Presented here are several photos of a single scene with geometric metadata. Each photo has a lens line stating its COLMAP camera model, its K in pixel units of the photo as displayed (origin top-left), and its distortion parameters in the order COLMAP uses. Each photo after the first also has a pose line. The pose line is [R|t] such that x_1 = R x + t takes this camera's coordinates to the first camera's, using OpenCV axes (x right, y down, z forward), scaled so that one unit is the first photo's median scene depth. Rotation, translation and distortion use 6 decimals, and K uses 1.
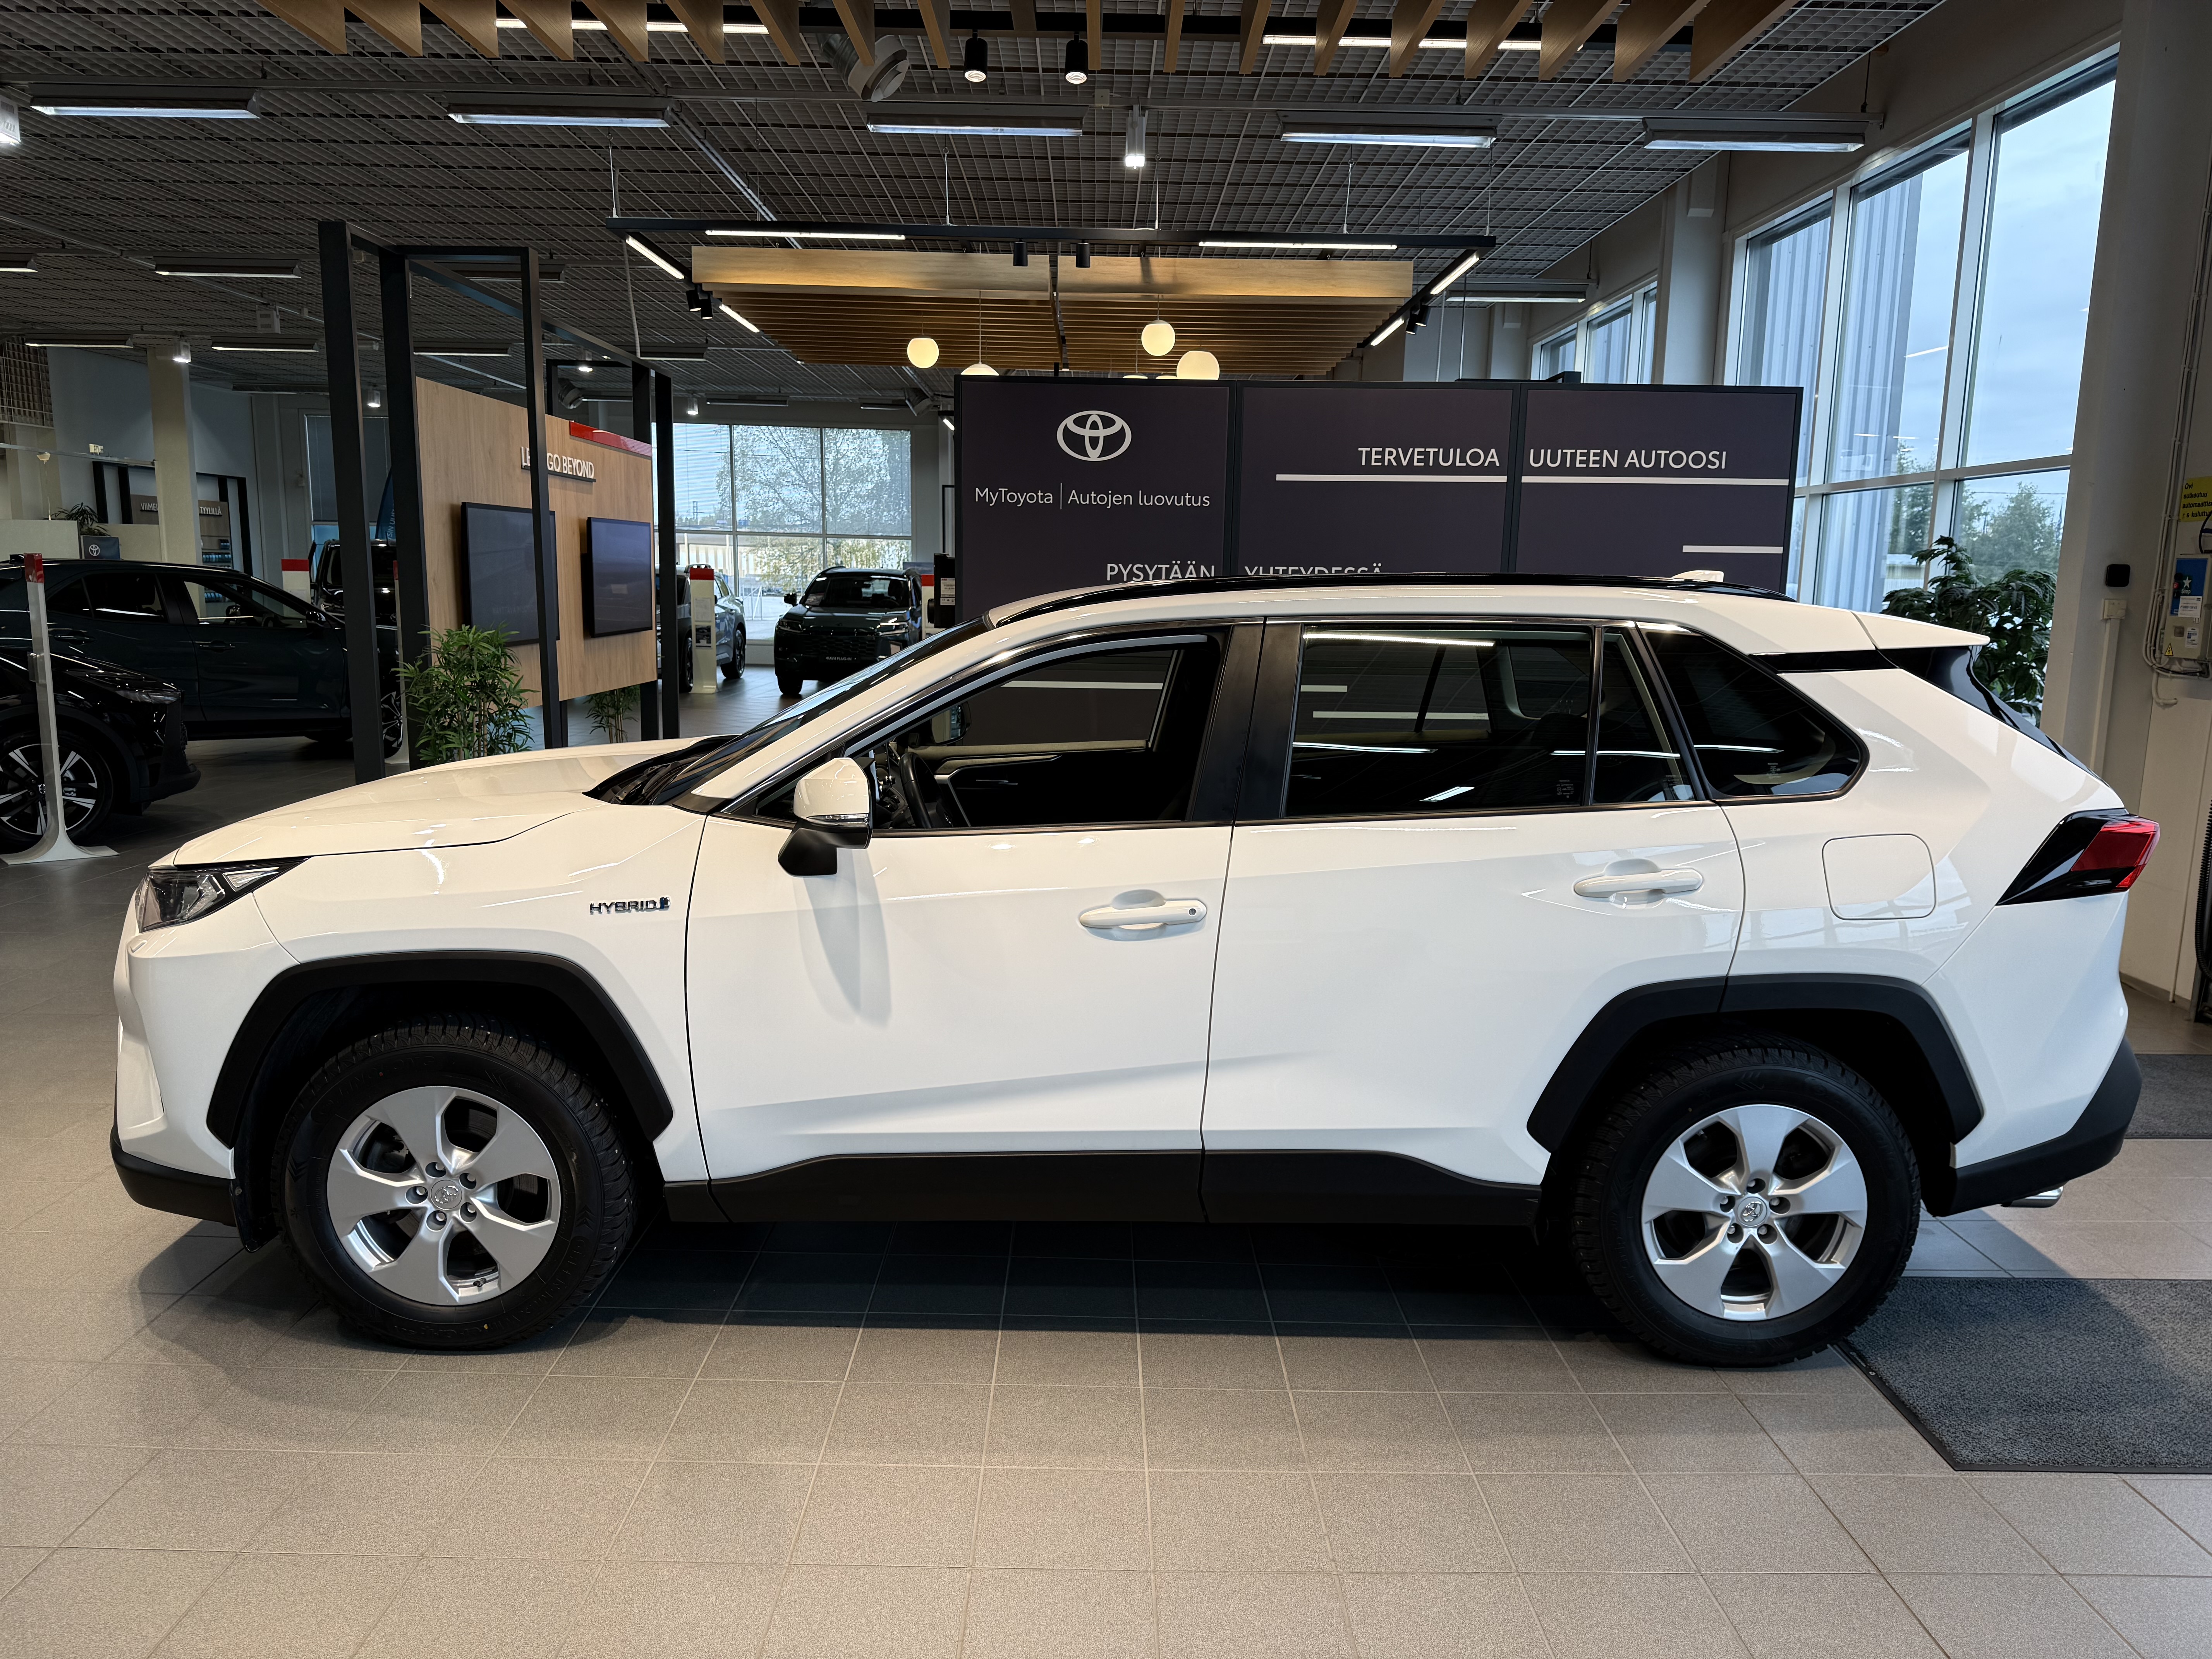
lens RADIAL K [[1598.7, 0, 1115.8], [0, 1598.7, 746.4], [0, 0, 1]] dist [0.052858, -0.055581]
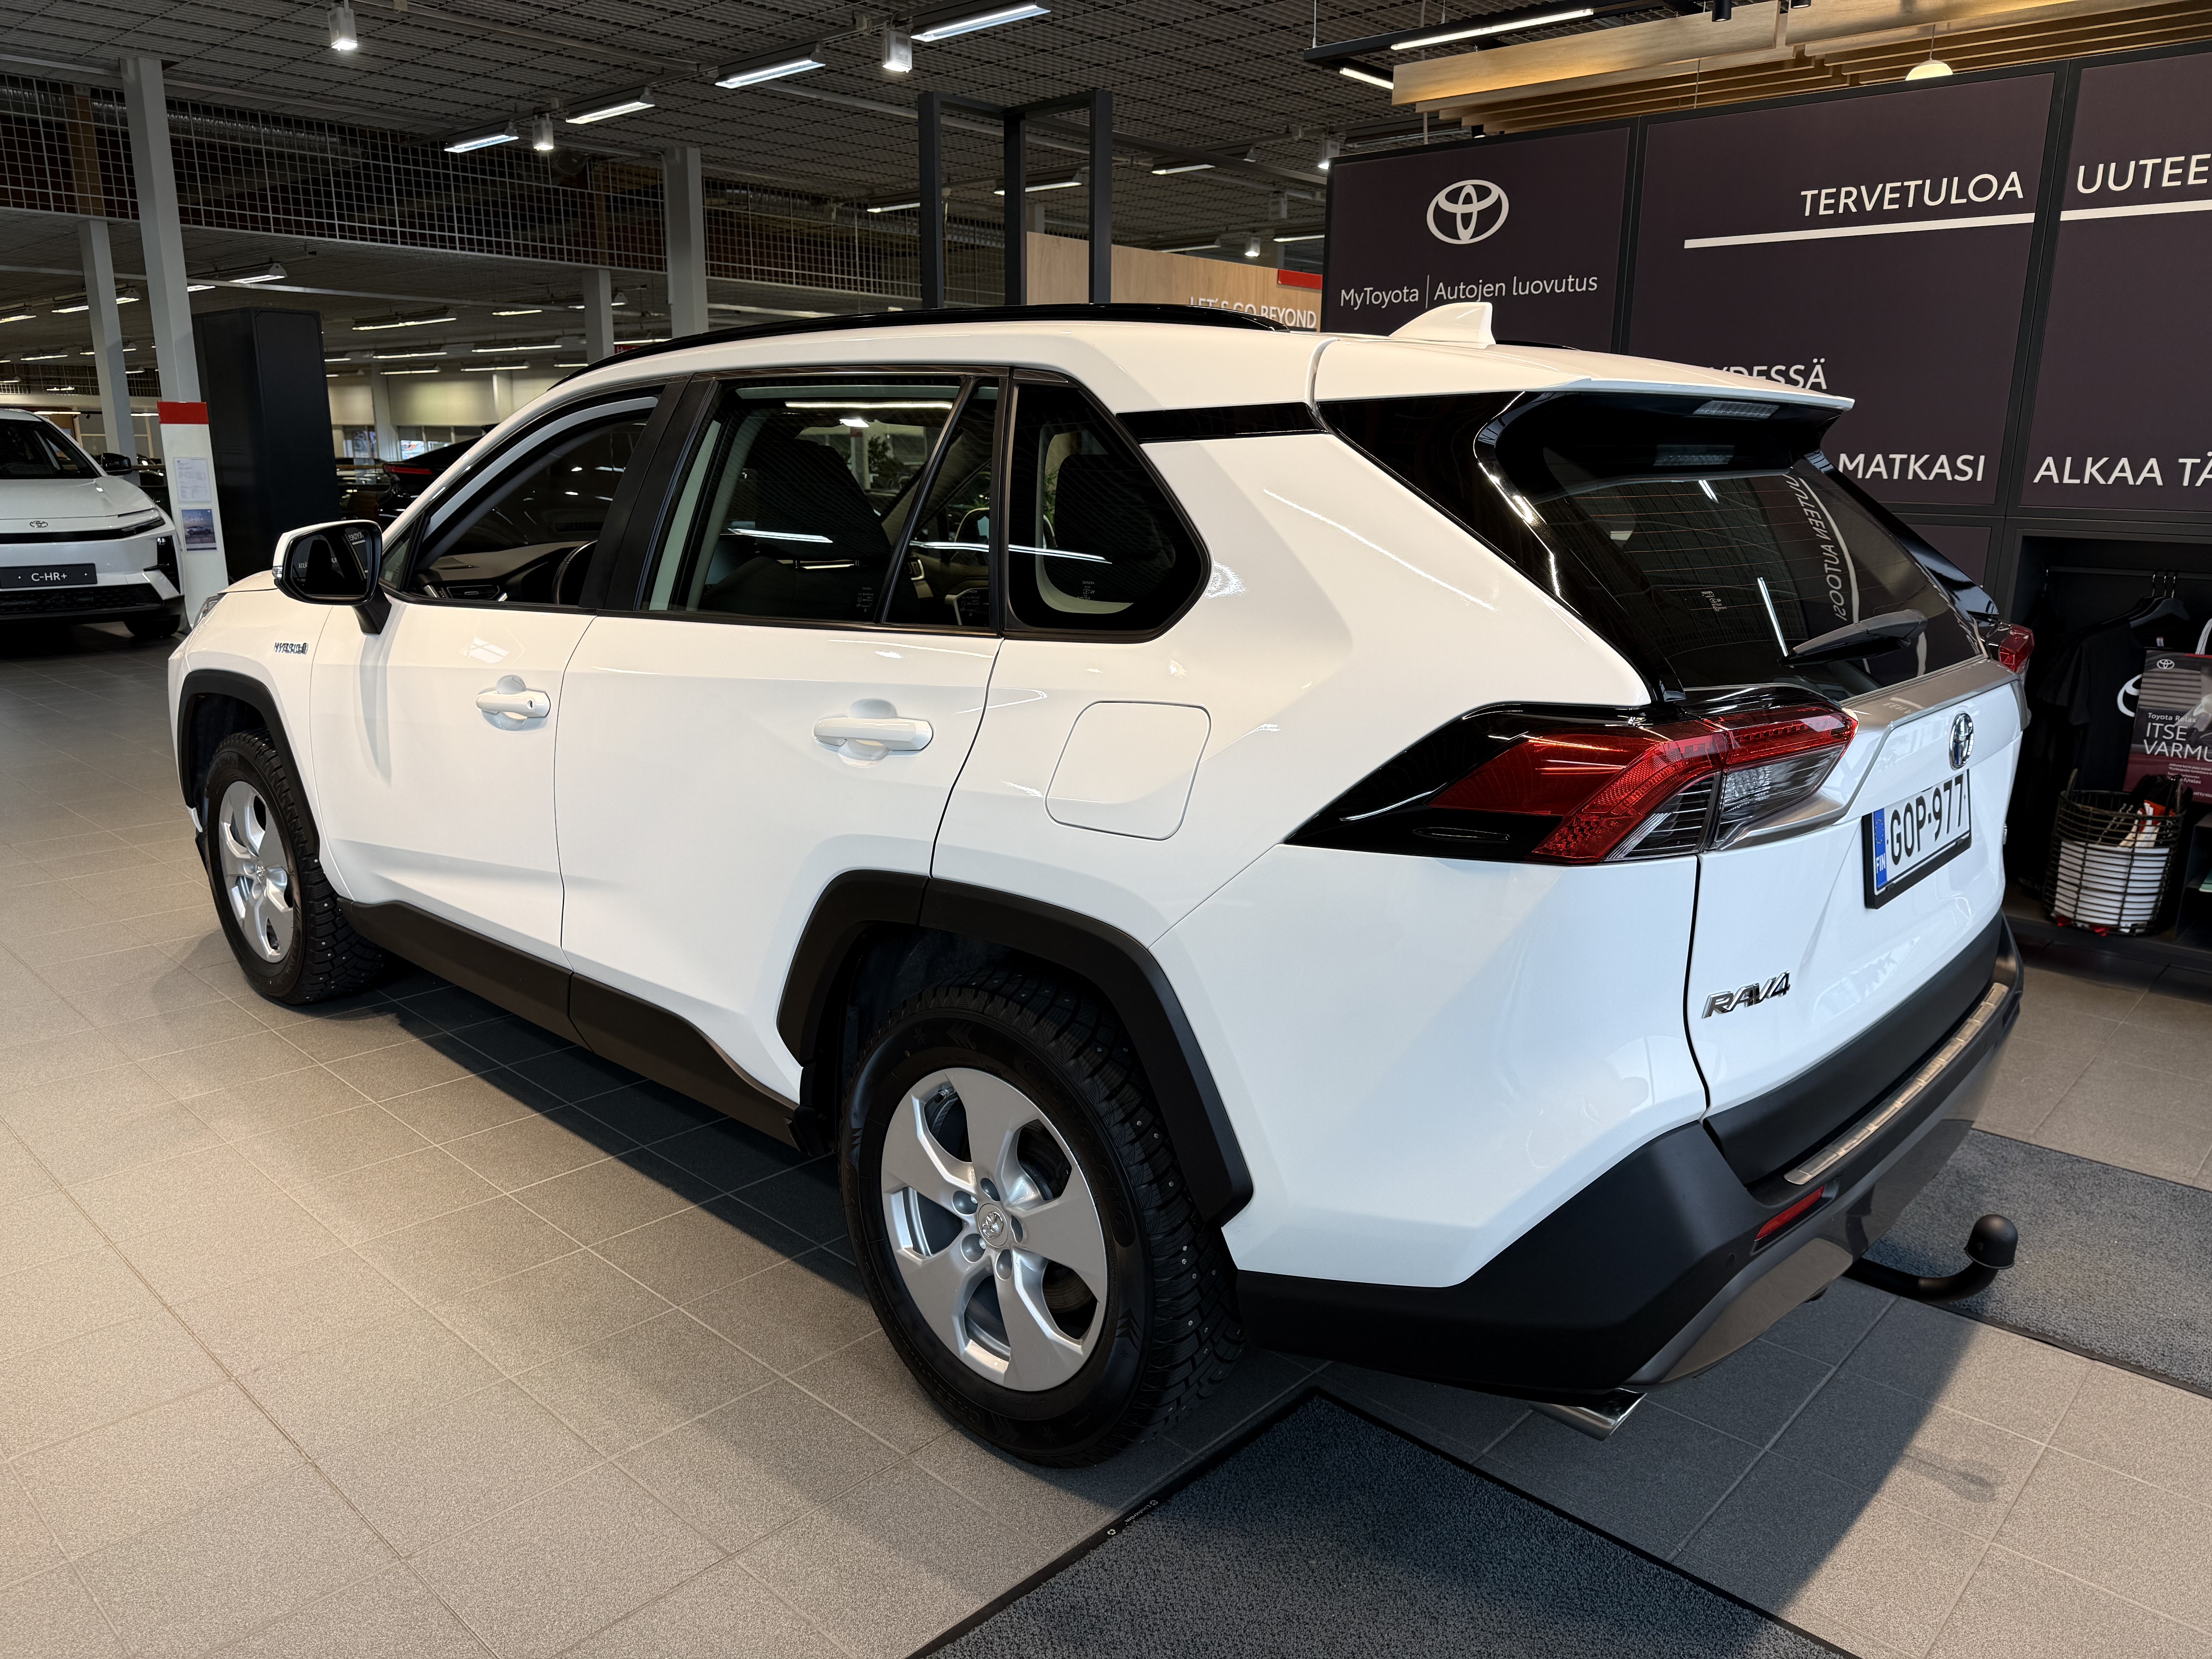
lens RADIAL K [[1598.7, 0, 1156.5], [0, 1598.7, 765.6], [0, 0, 1]] dist [0.052858, -0.055581]
pose [[0.737857, 0.129618, -0.662395, 0.449284], [-0.073428, 0.990978, 0.112122, 0.005083], [0.670951, -0.034092, 0.740717, 0.277254]]
